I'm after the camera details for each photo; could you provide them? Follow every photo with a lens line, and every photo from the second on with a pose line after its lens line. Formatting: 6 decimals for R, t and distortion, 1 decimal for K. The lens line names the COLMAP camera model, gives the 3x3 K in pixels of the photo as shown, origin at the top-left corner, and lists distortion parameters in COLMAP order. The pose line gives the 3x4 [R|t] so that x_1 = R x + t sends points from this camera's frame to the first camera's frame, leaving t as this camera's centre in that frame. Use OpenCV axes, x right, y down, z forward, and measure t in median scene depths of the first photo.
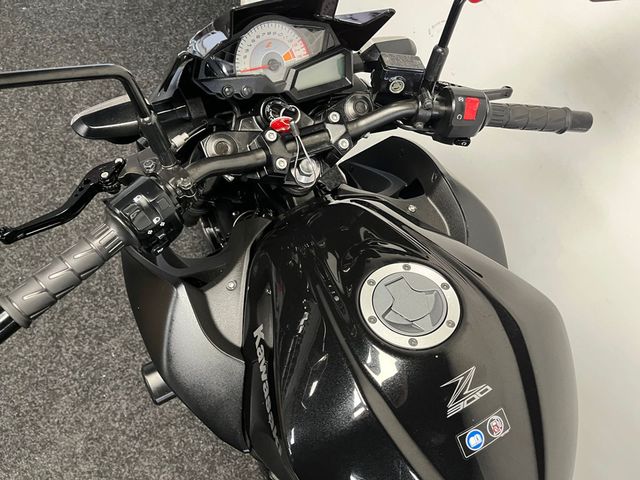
lens RADIAL K [[488.7, 0, 320.0], [0, 488.7, 240.0], [0, 0, 1]] dist [0.081552, -0.134846]
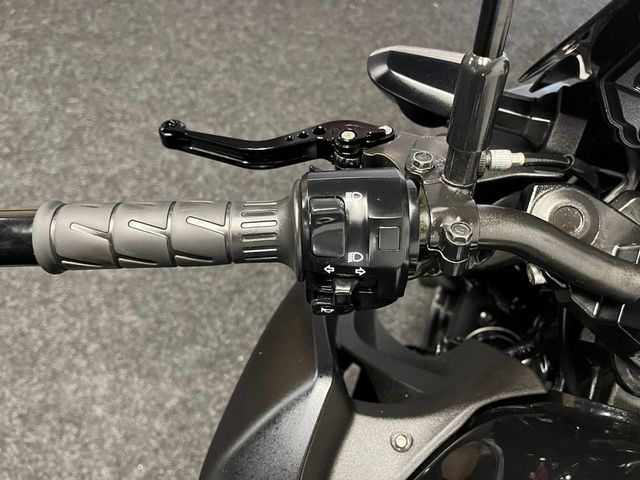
lens RADIAL K [[488.7, 0, 320.0], [0, 488.7, 240.0], [0, 0, 1]] dist [0.081552, -0.134846]
pose [[0.679220, 0.573412, -0.458105, -0.132939], [-0.624197, 0.779640, 0.050399, -0.046586], [0.386056, 0.251716, 0.887468, 0.495429]]
